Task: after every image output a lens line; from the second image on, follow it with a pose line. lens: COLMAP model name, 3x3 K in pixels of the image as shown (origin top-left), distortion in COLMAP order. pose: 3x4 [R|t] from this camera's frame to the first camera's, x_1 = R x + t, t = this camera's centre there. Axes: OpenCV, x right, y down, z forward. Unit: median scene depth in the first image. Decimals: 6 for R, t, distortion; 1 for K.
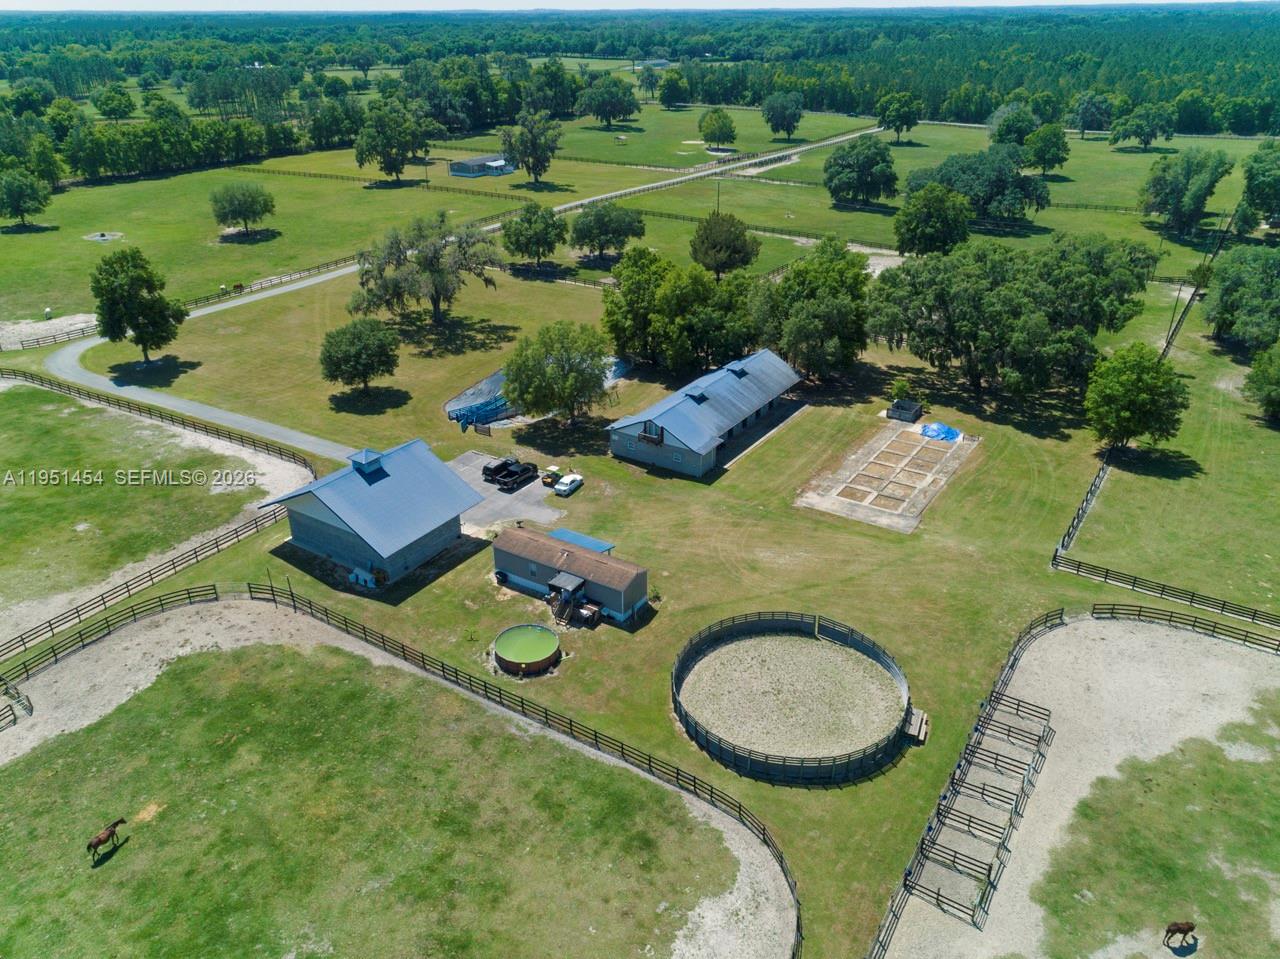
lens RADIAL K [[976.8, 0, 640.0], [0, 976.8, 479.5], [0, 0, 1]] dist [0.010260, 0.001440]
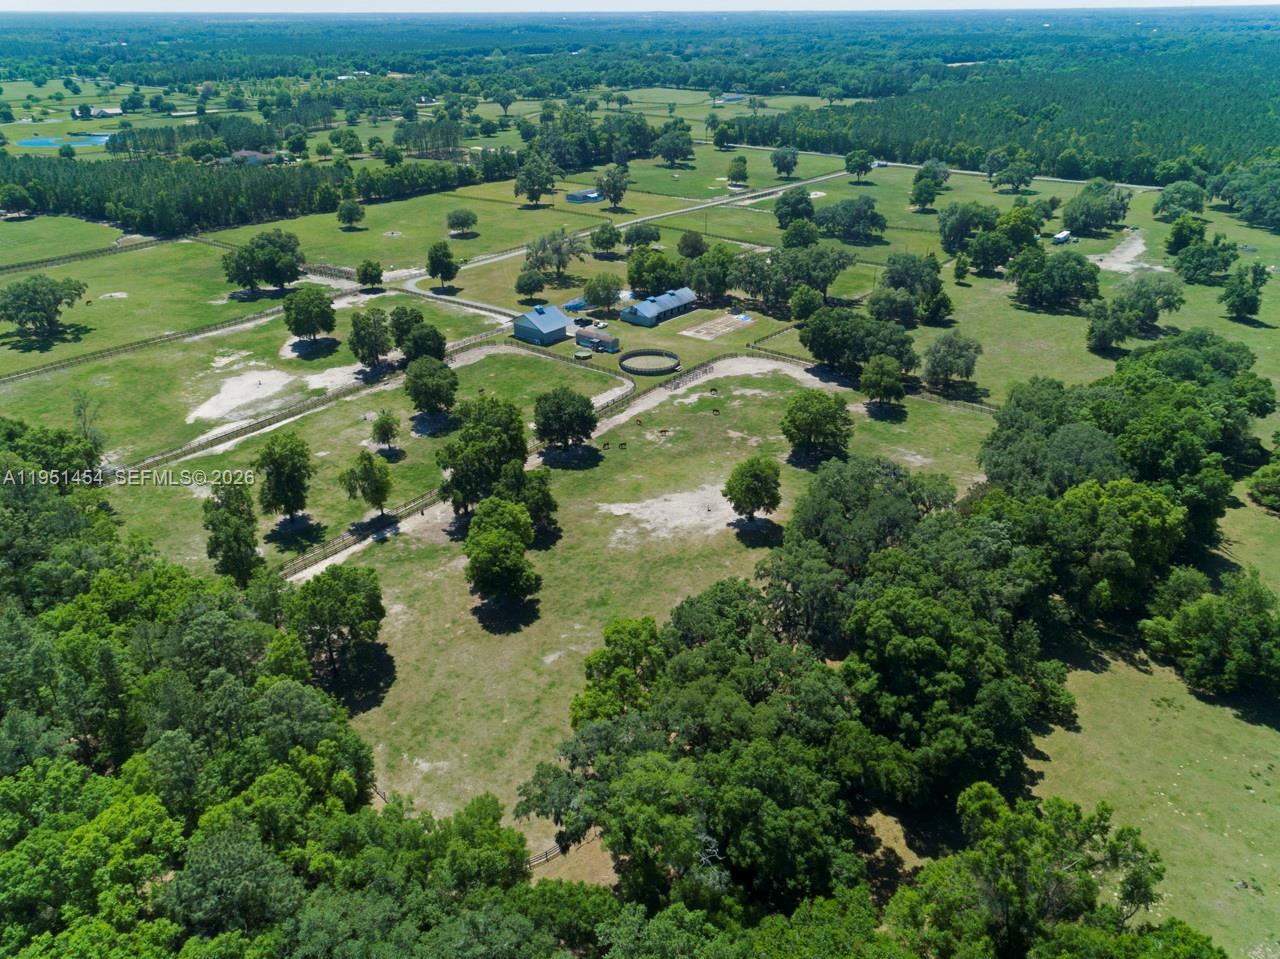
lens RADIAL K [[886.0, 0, 640.0], [0, 886.0, 479.5], [0, 0, 1]] dist [-0.001729, -0.000798]
pose [[0.994587, 0.050468, -0.090831, 0.212423], [-0.048306, 0.998498, 0.025851, 0.274059], [0.091999, -0.021323, 0.995531, -1.155111]]
